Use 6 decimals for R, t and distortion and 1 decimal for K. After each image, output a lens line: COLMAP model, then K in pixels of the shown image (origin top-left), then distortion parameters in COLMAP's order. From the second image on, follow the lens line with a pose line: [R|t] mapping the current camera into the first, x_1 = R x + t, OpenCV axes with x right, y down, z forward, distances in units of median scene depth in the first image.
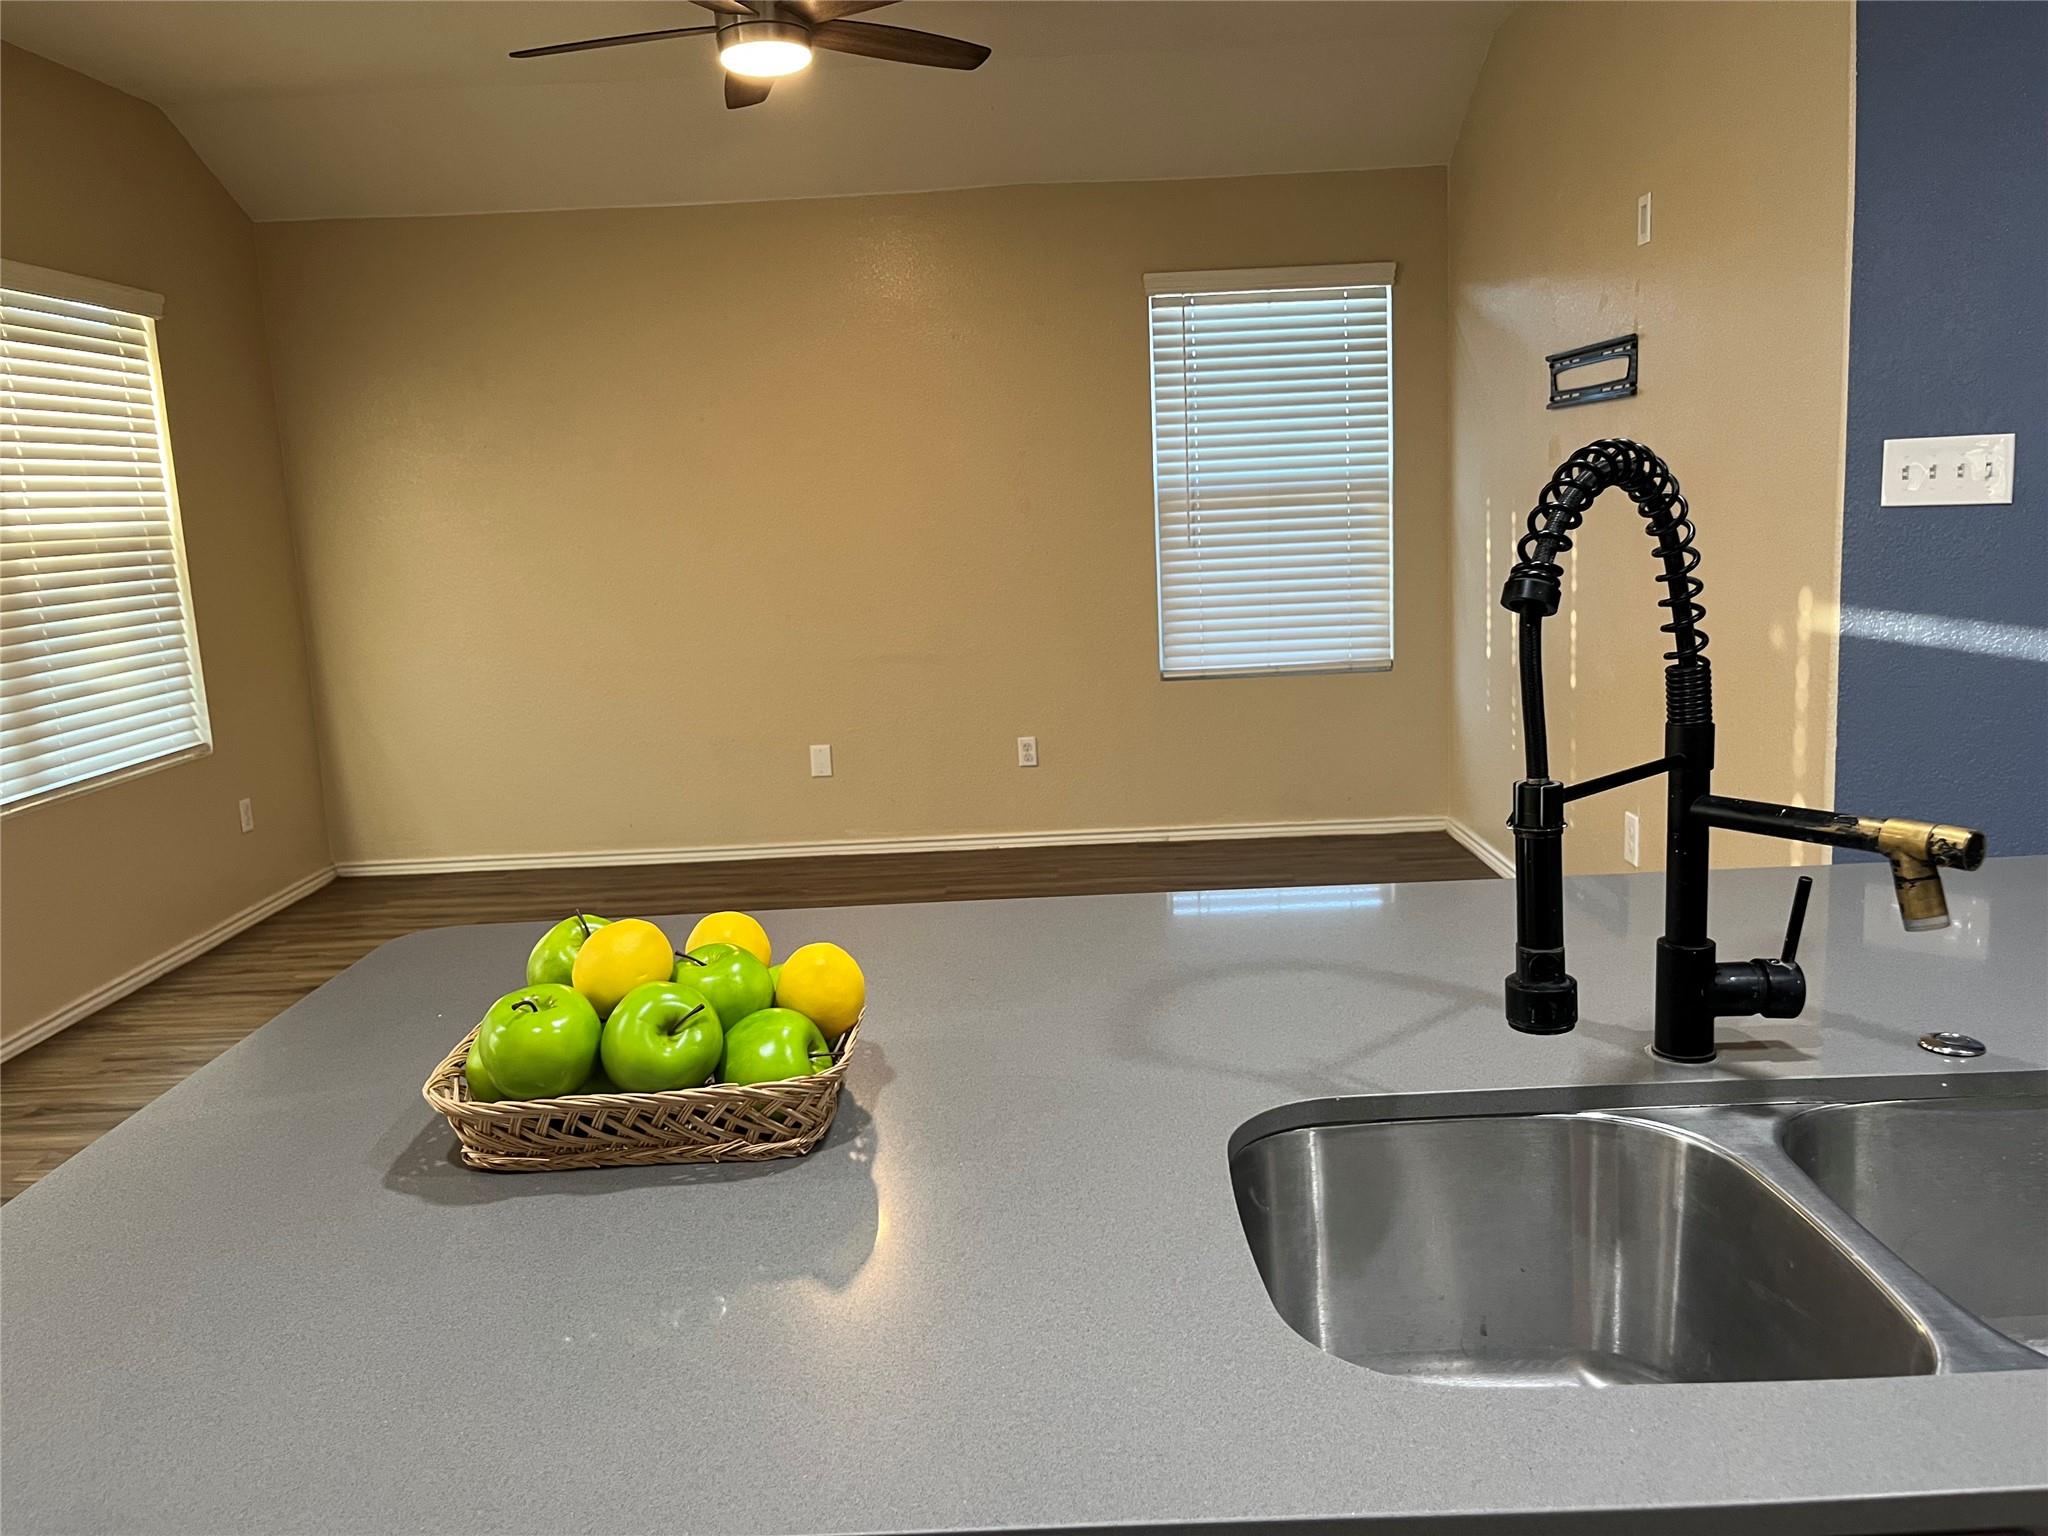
lens RADIAL K [[1562.0, 0, 1014.1], [0, 1562.0, 756.6], [0, 0, 1]] dist [0.056611, -0.077264]
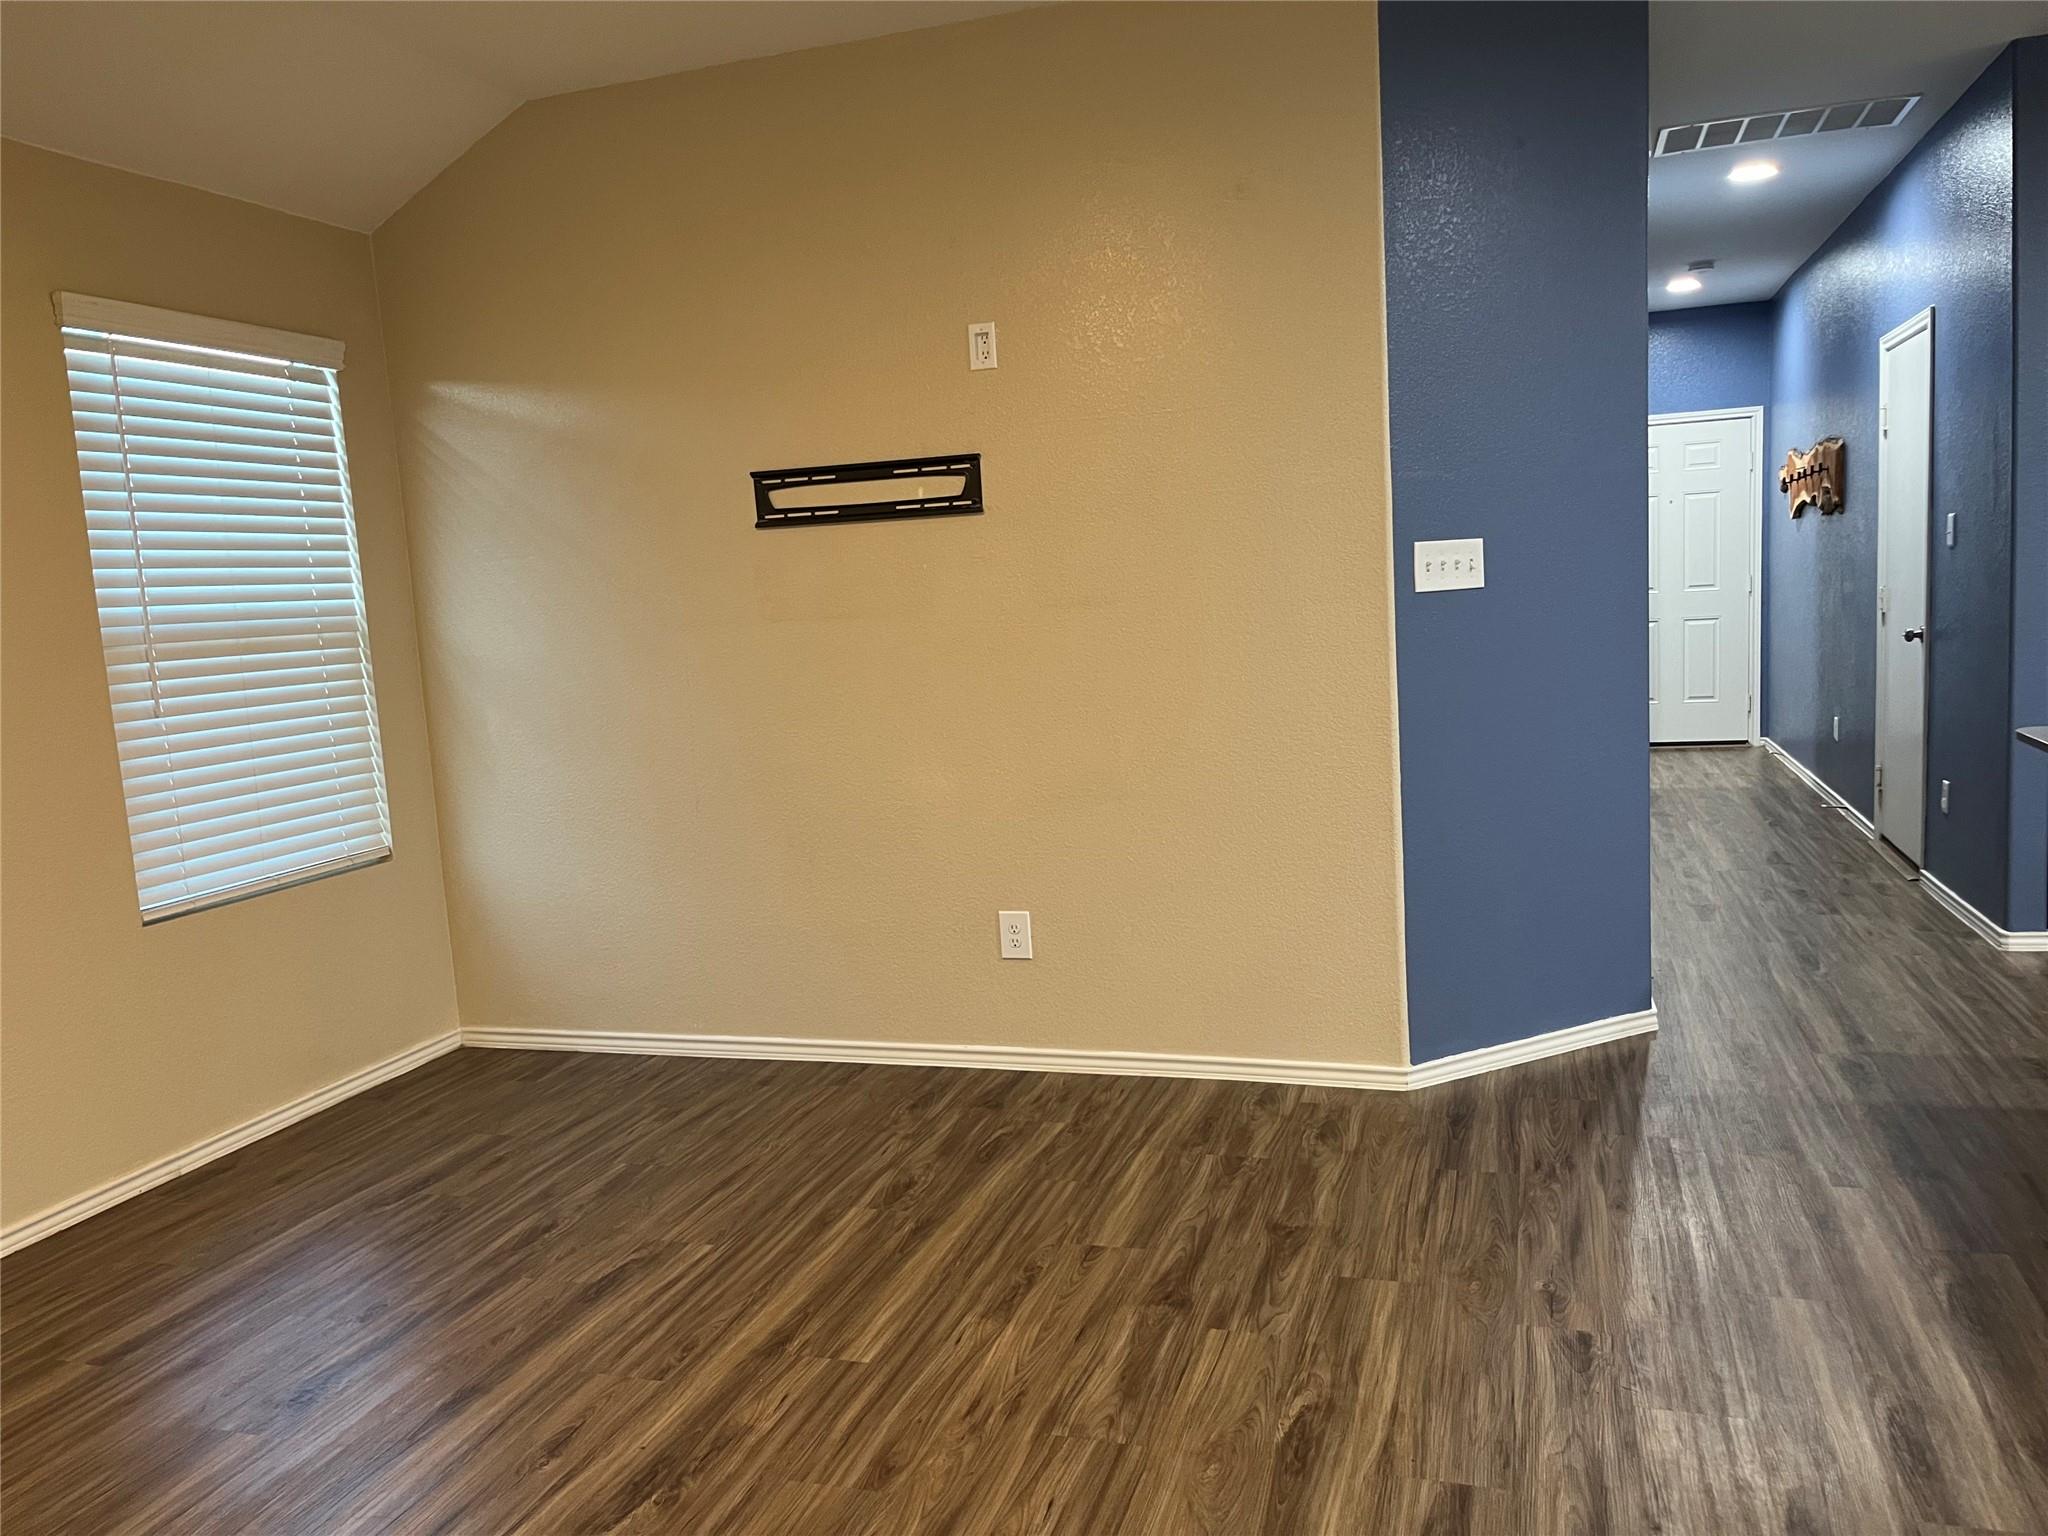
lens RADIAL K [[1562.0, 0, 1011.1], [0, 1562.0, 786.8], [0, 0, 1]] dist [0.056611, -0.077264]
pose [[0.303451, -0.097299, 0.947866, -0.517919], [0.201367, 0.978854, 0.036014, -0.073325], [-0.931326, 0.179941, 0.316627, 0.594017]]
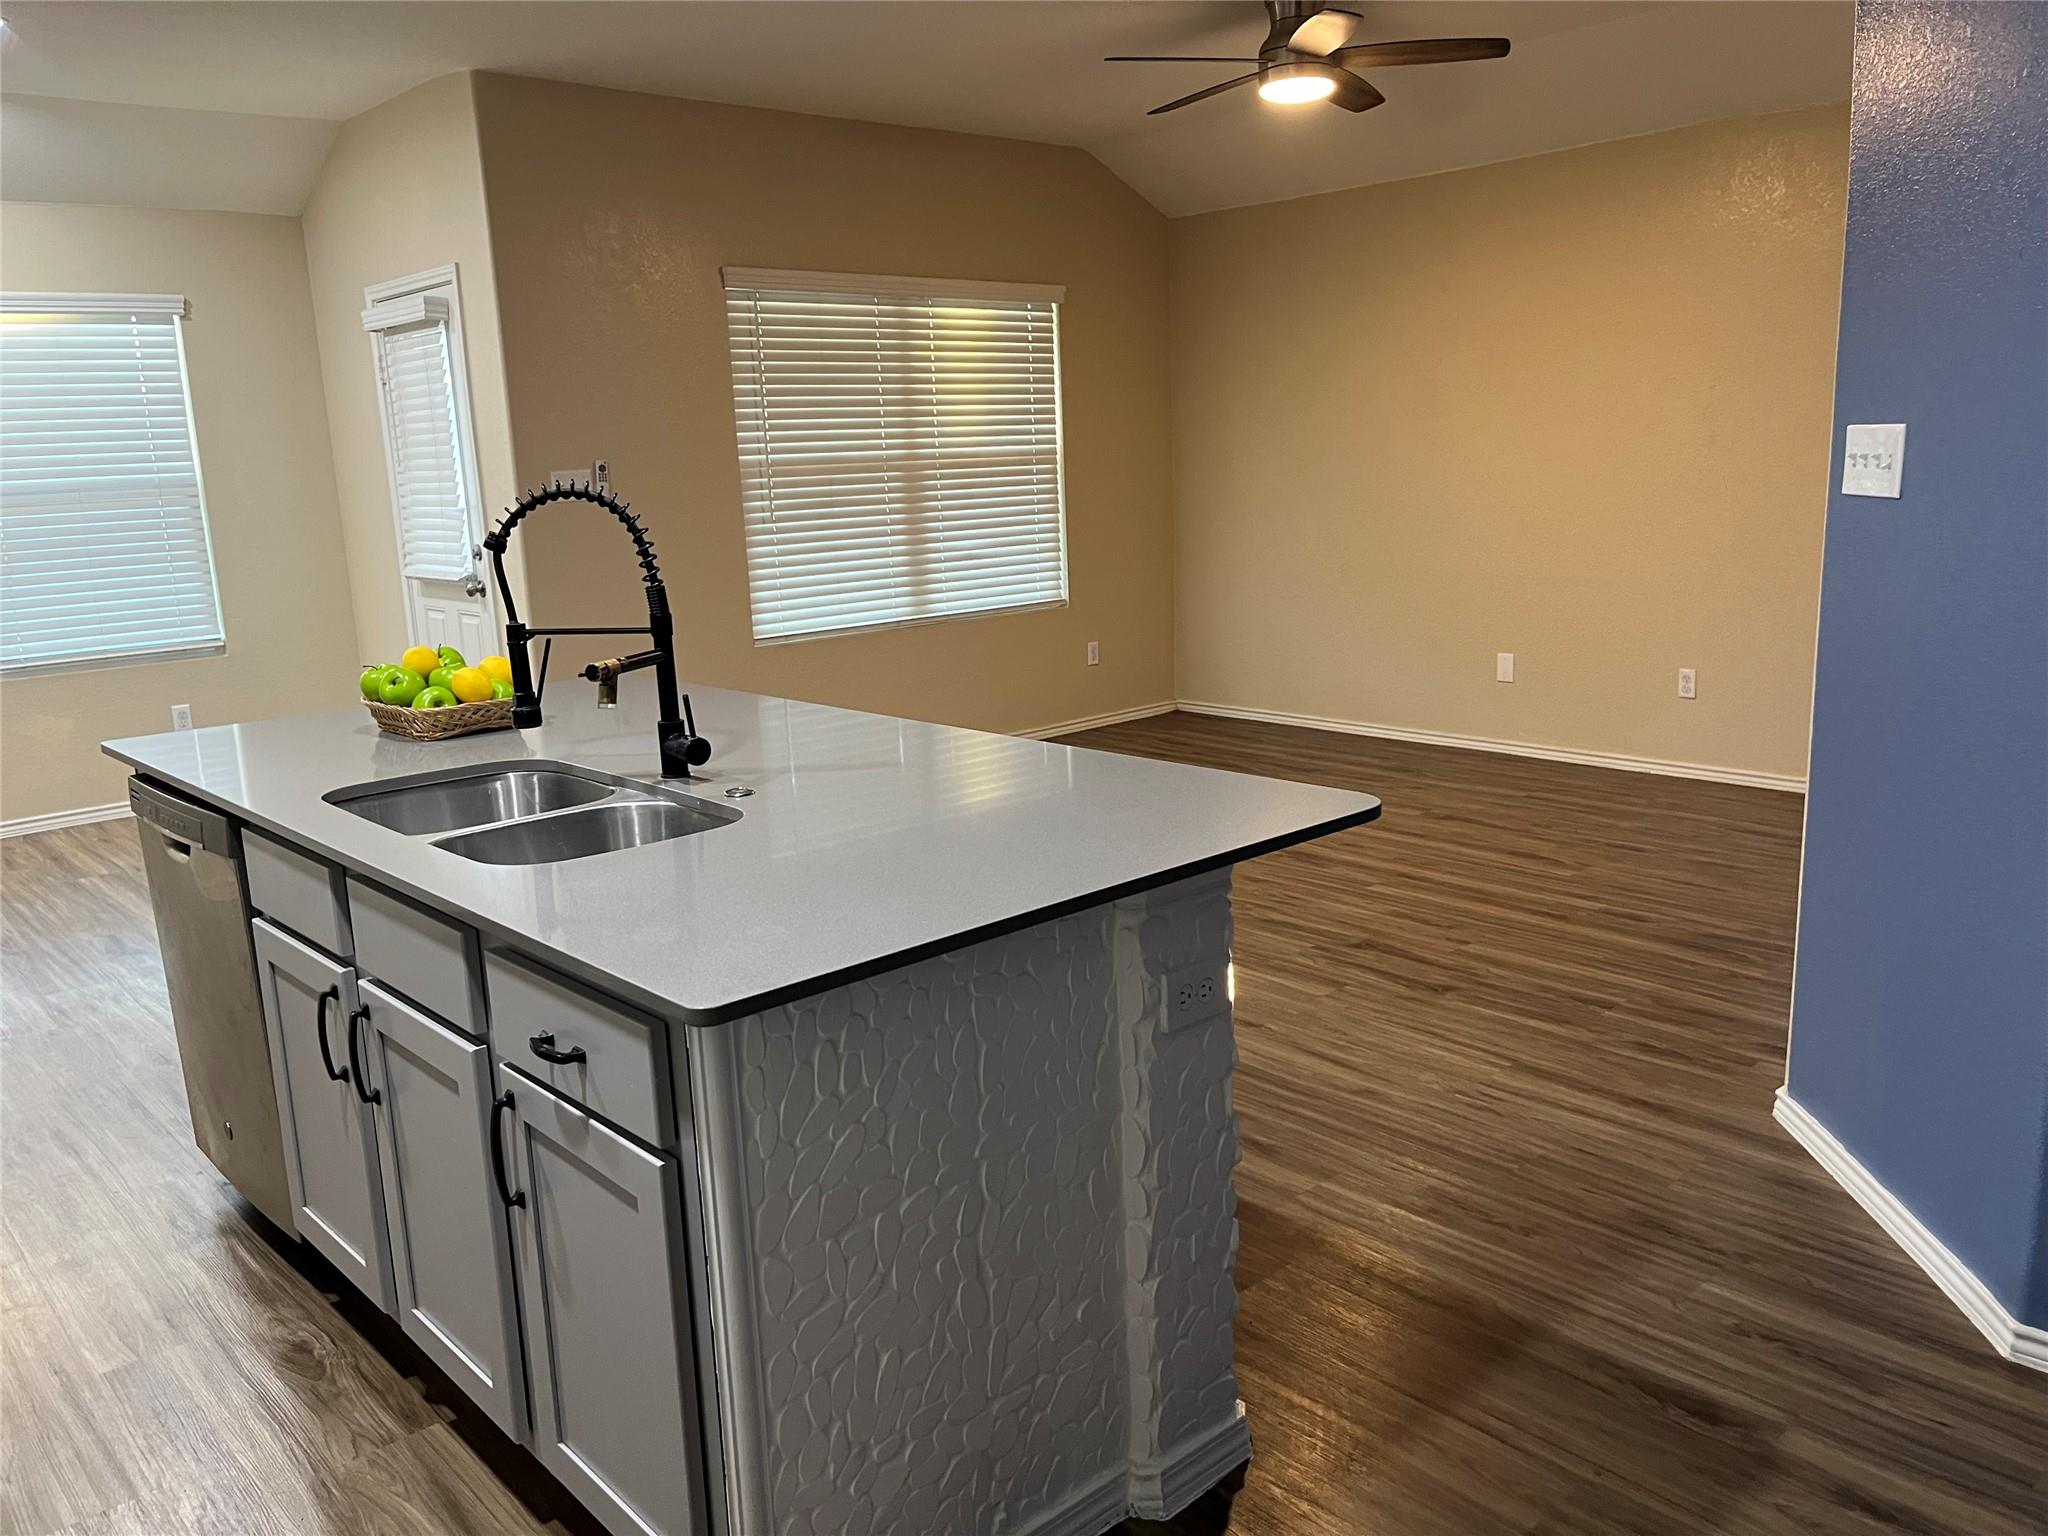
lens RADIAL K [[1562.0, 0, 1043.3], [0, 1562.0, 778.7], [0, 0, 1]] dist [0.056611, -0.077264]
pose [[0.686710, 0.173399, -0.705948, 0.594497], [-0.115078, 0.984819, 0.129954, -0.035222], [0.717765, -0.008002, 0.696239, -0.023684]]
